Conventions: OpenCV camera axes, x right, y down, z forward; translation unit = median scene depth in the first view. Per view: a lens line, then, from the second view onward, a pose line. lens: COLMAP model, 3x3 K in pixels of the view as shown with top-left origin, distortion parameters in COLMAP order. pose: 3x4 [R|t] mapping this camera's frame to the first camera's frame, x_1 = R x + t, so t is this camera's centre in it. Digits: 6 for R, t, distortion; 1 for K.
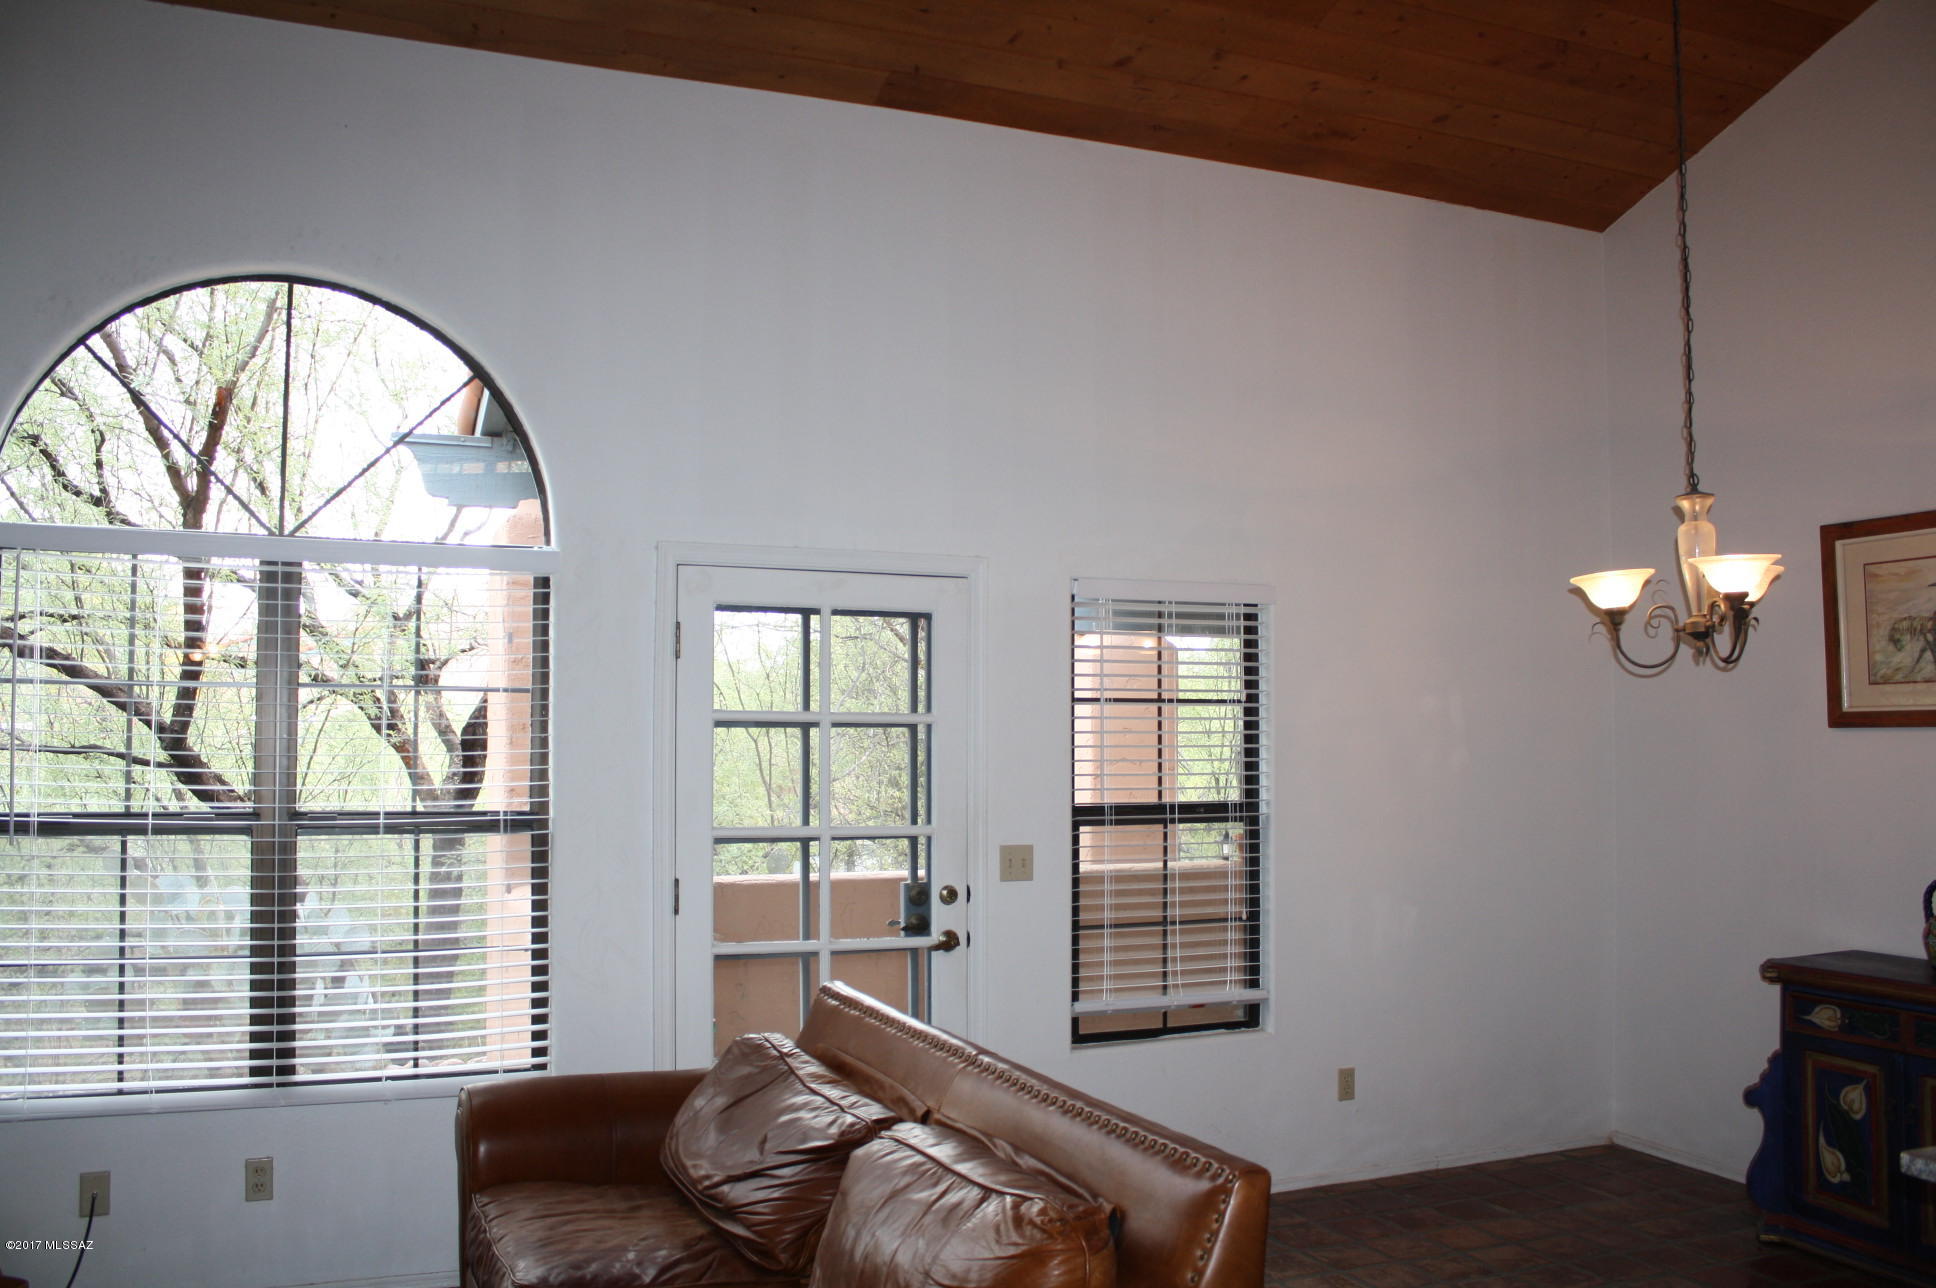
lens RADIAL K [[1654.6, 0, 961.4], [0, 1654.6, 647.3], [0, 0, 1]] dist [-0.175850, 0.172158]
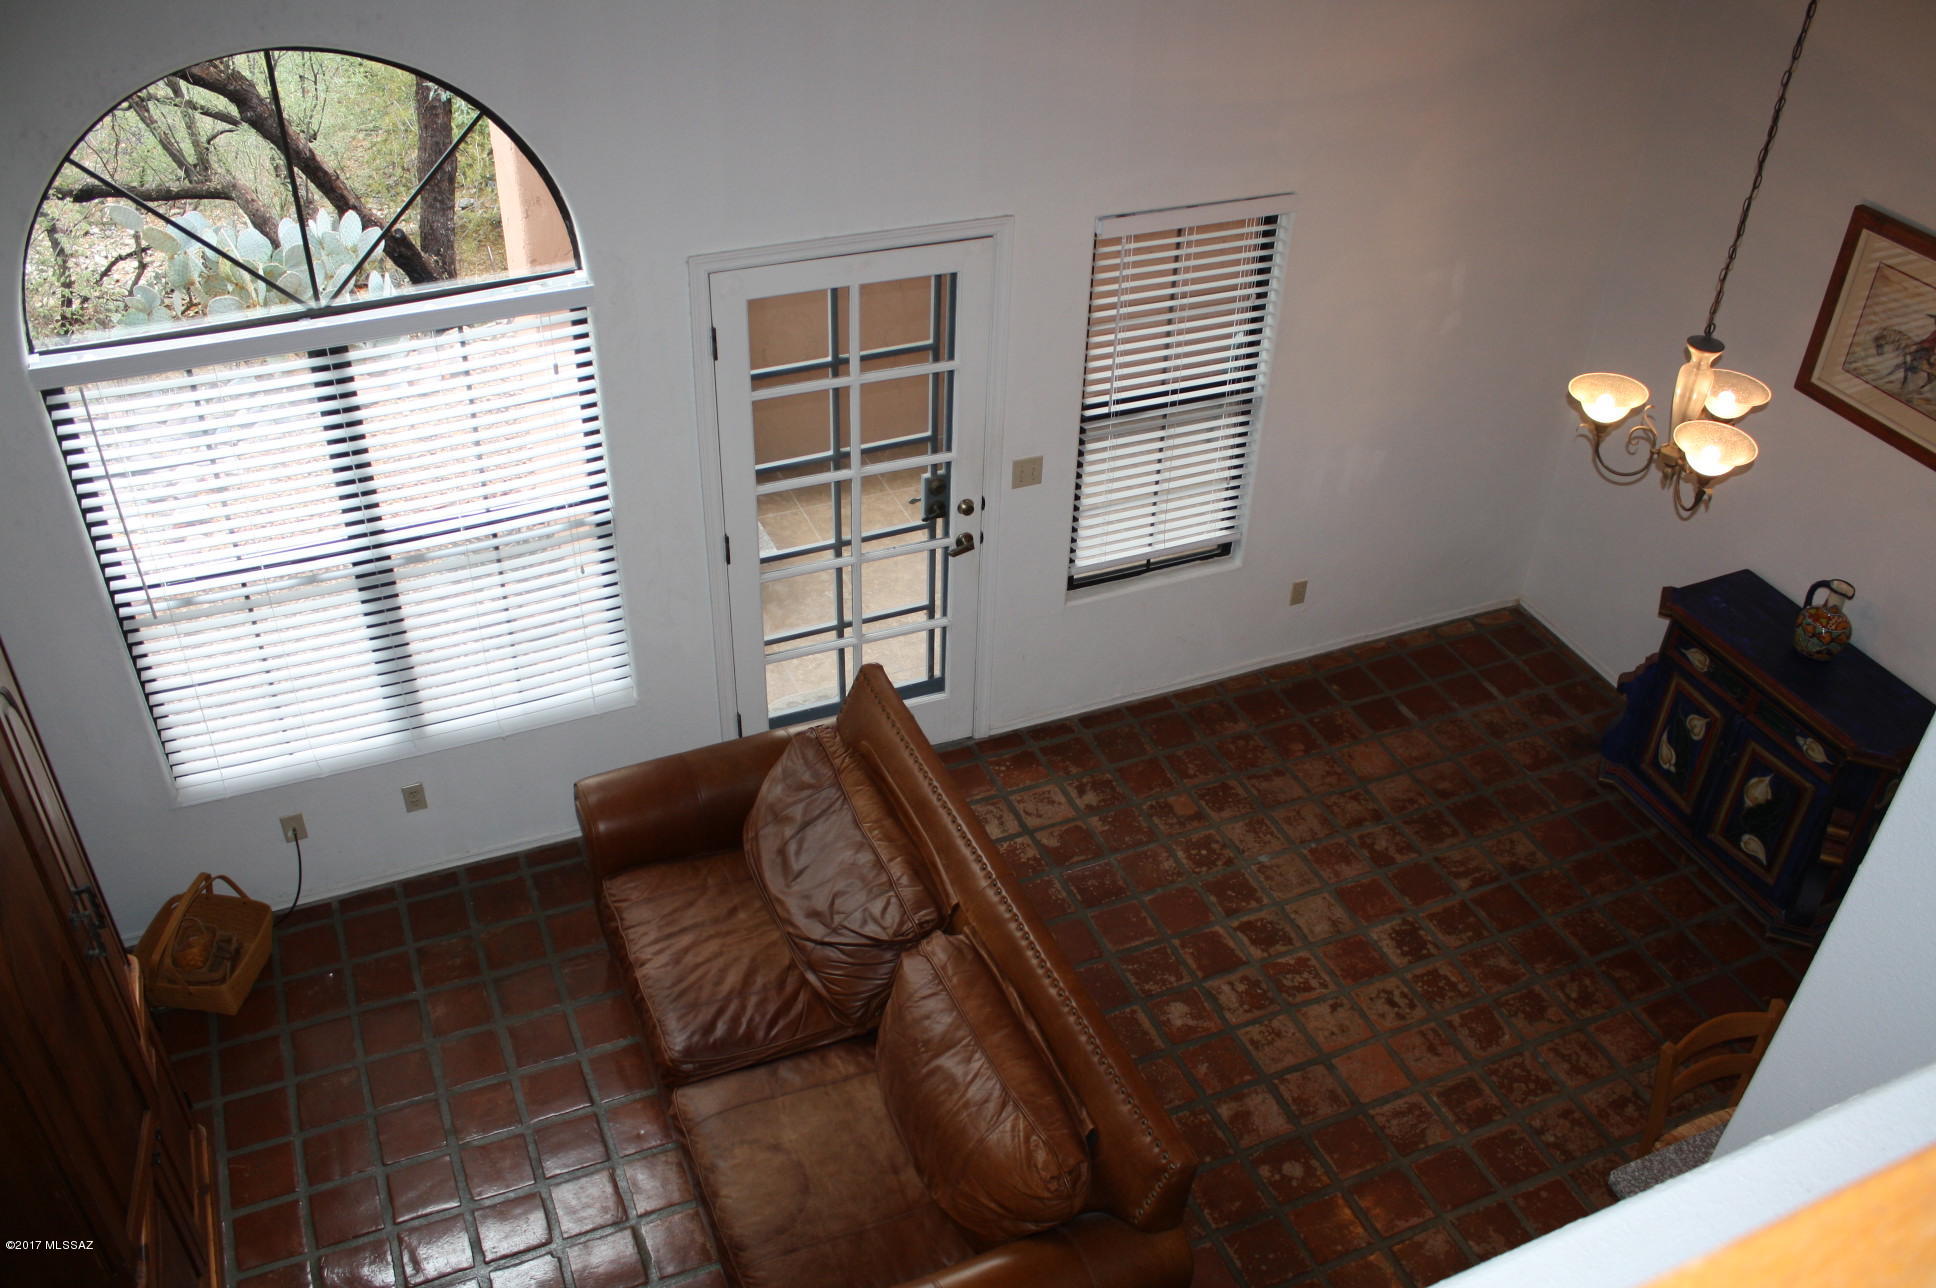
lens RADIAL K [[1654.6, 0, 961.4], [0, 1654.6, 647.3], [0, 0, 1]] dist [-0.175850, 0.172158]
pose [[0.999599, 0.014847, 0.024096, -0.038857], [-0.026864, 0.765637, 0.642711, -0.532582], [-0.008906, -0.643101, 0.765729, 0.083759]]
